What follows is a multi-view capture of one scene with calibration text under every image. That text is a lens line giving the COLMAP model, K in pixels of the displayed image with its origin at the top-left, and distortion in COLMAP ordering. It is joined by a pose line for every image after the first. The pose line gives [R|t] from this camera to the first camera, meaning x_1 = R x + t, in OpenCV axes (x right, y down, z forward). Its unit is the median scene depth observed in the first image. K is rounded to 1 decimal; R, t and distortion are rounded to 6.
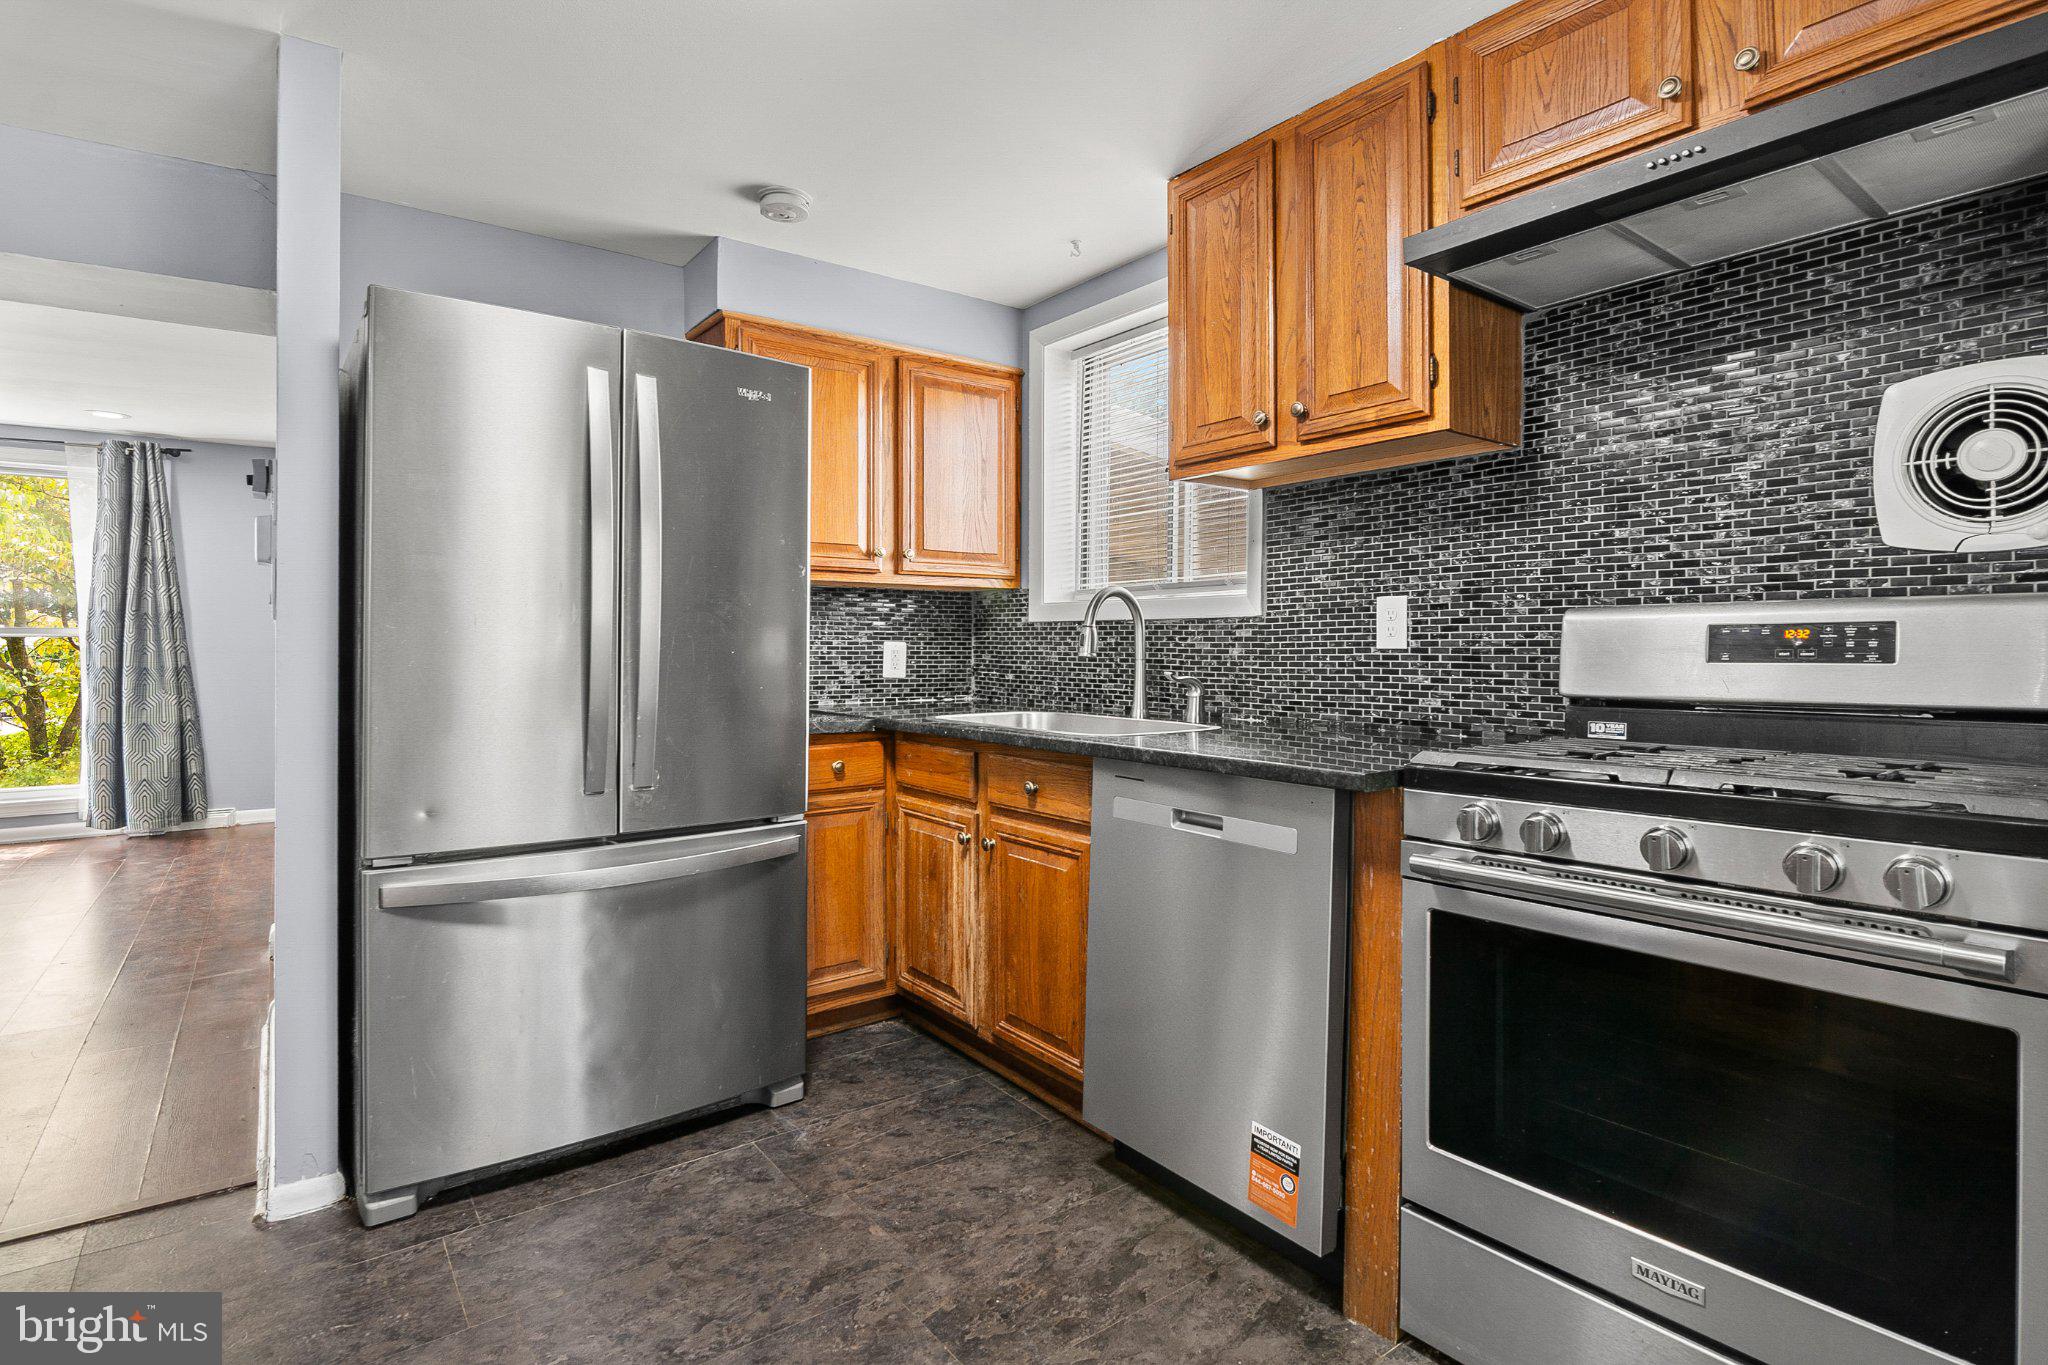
lens RADIAL K [[1015.1, 0, 1025.6], [0, 1015.1, 631.6], [0, 0, 1]] dist [-0.012490, -0.001015]
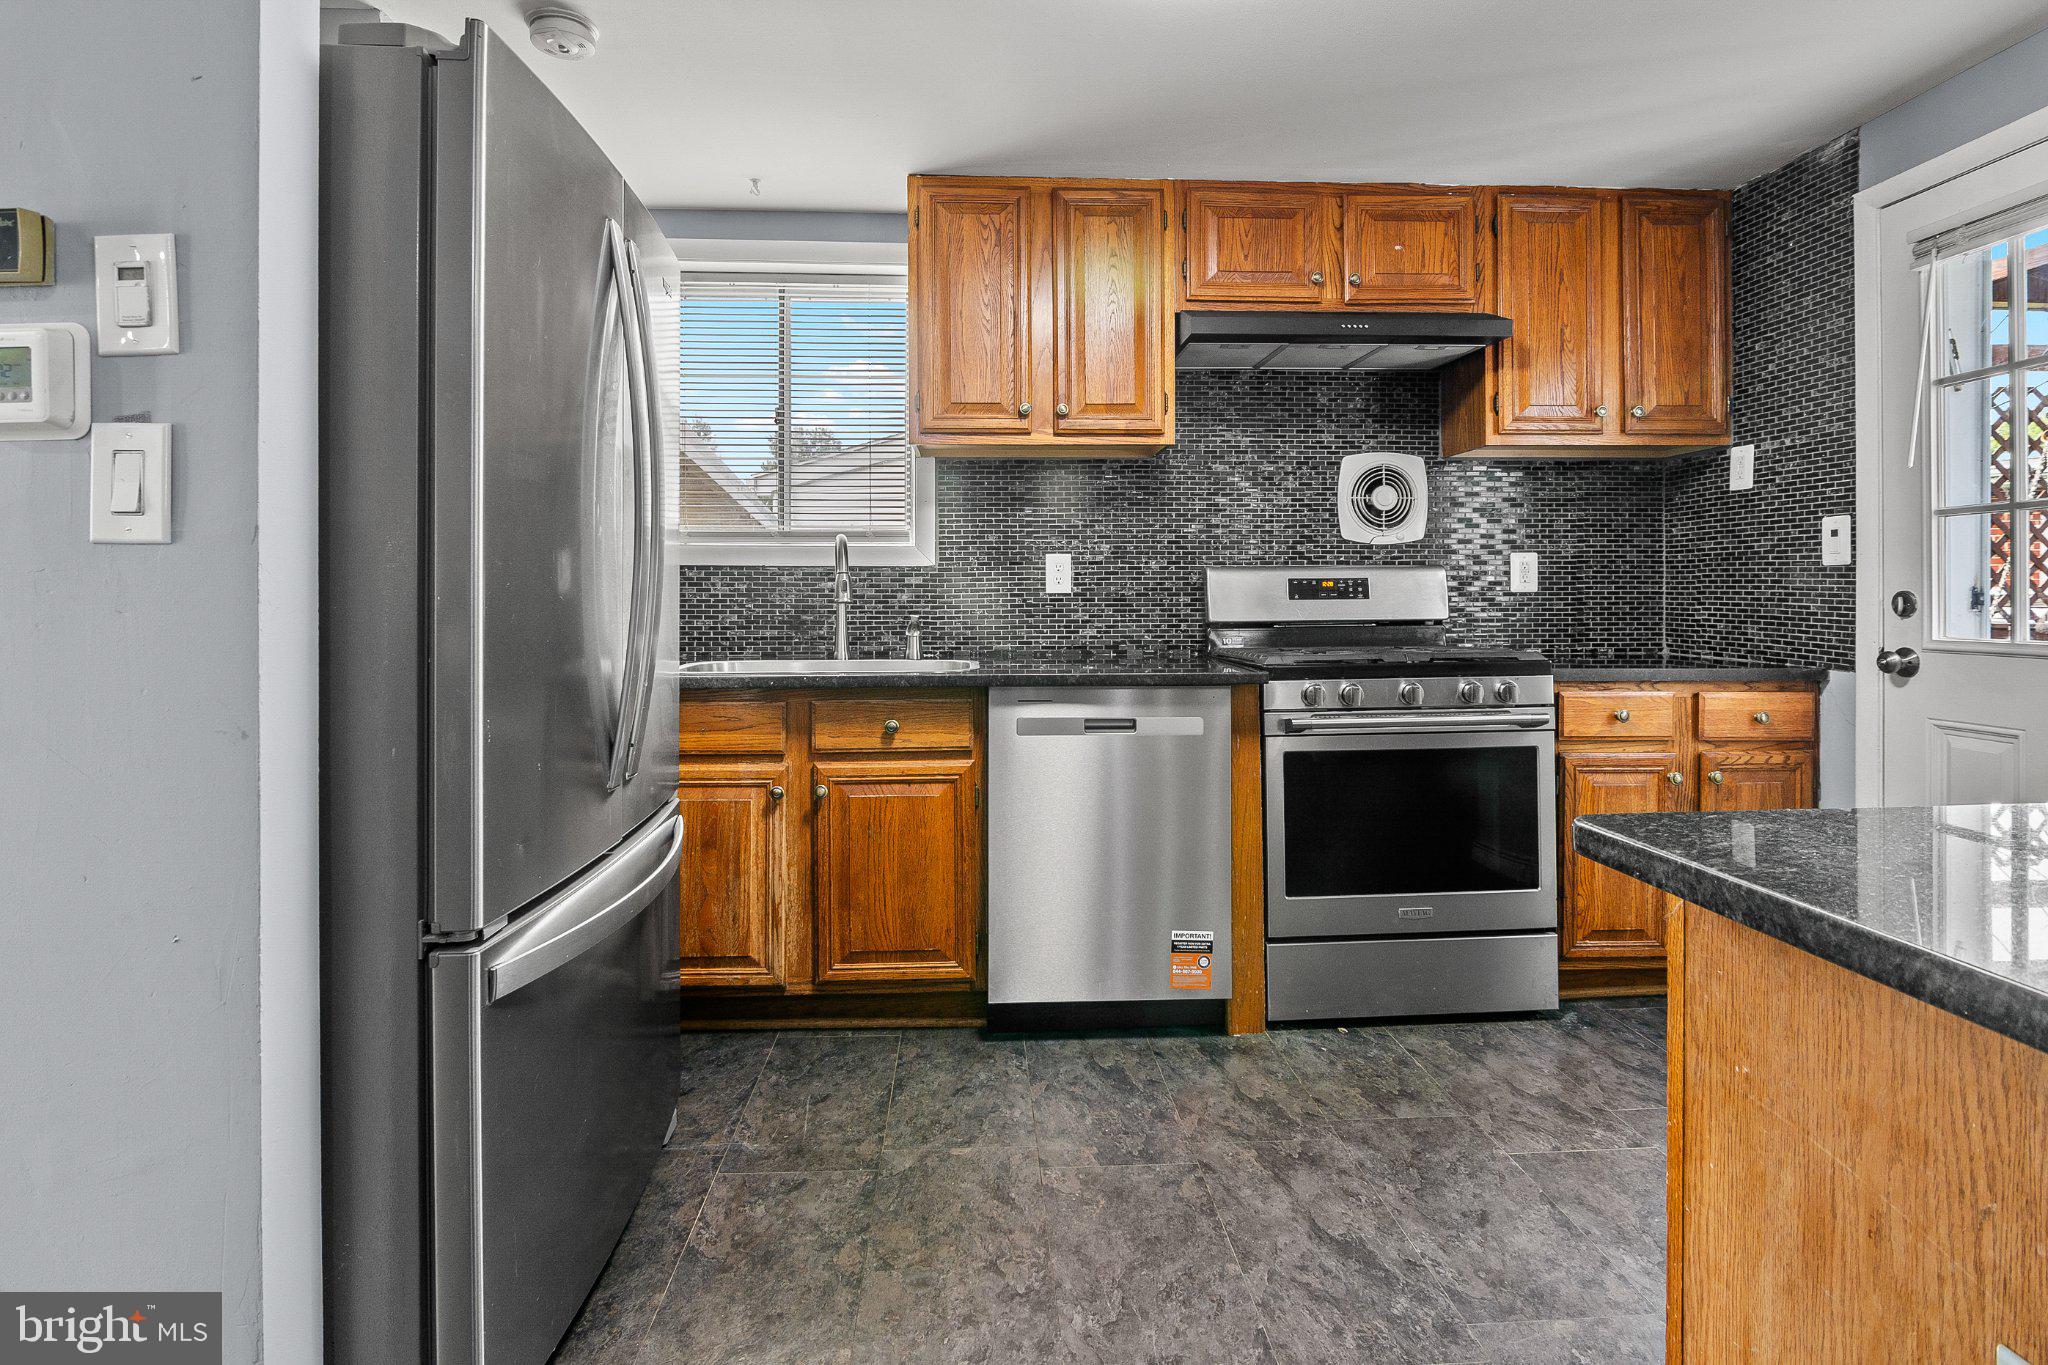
lens RADIAL K [[1031.7, 0, 1027.2], [0, 1031.7, 583.1], [0, 0, 1]] dist [-0.004819, -0.000187]
pose [[0.551598, 0.003986, 0.834101, -0.932026], [-0.008379, 0.999965, 0.000762, 0.003351], [-0.834068, -0.007409, 0.551612, 0.333250]]
